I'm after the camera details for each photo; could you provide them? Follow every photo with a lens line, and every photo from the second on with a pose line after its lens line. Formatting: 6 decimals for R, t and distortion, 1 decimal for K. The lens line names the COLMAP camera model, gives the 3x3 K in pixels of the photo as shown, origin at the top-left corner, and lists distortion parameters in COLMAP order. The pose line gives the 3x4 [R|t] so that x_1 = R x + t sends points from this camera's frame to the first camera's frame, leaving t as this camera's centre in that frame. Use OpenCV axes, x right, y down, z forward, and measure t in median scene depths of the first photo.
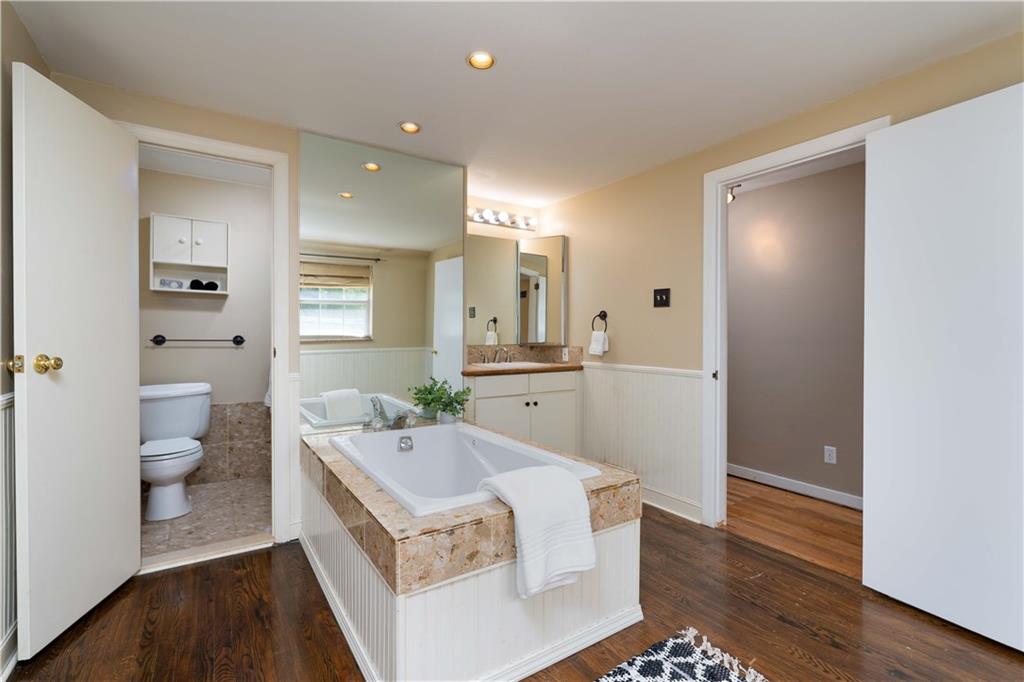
lens RADIAL K [[457.7, 0, 512.0], [0, 457.7, 340.2], [0, 0, 1]] dist [-0.004898, -0.000180]
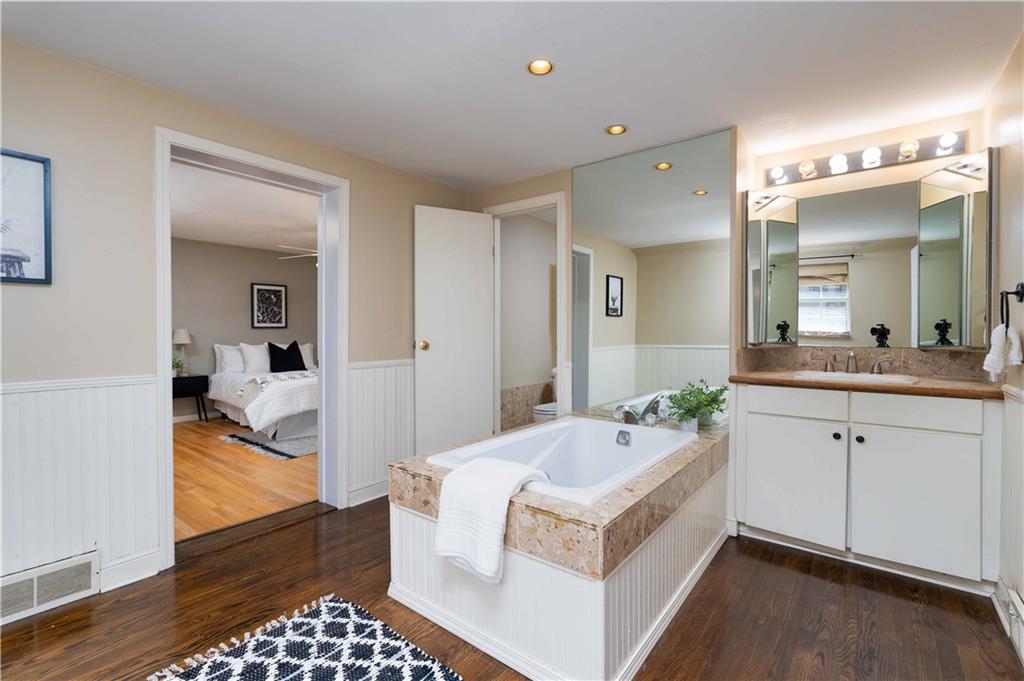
lens RADIAL K [[457.7, 0, 518.2], [0, 457.7, 333.8], [0, 0, 1]] dist [-0.004898, -0.000180]
pose [[0.321021, 0.006295, -0.947051, 0.976551], [-0.011438, 0.999931, 0.002770, -0.011619], [0.947003, 0.009944, 0.321071, 0.659596]]
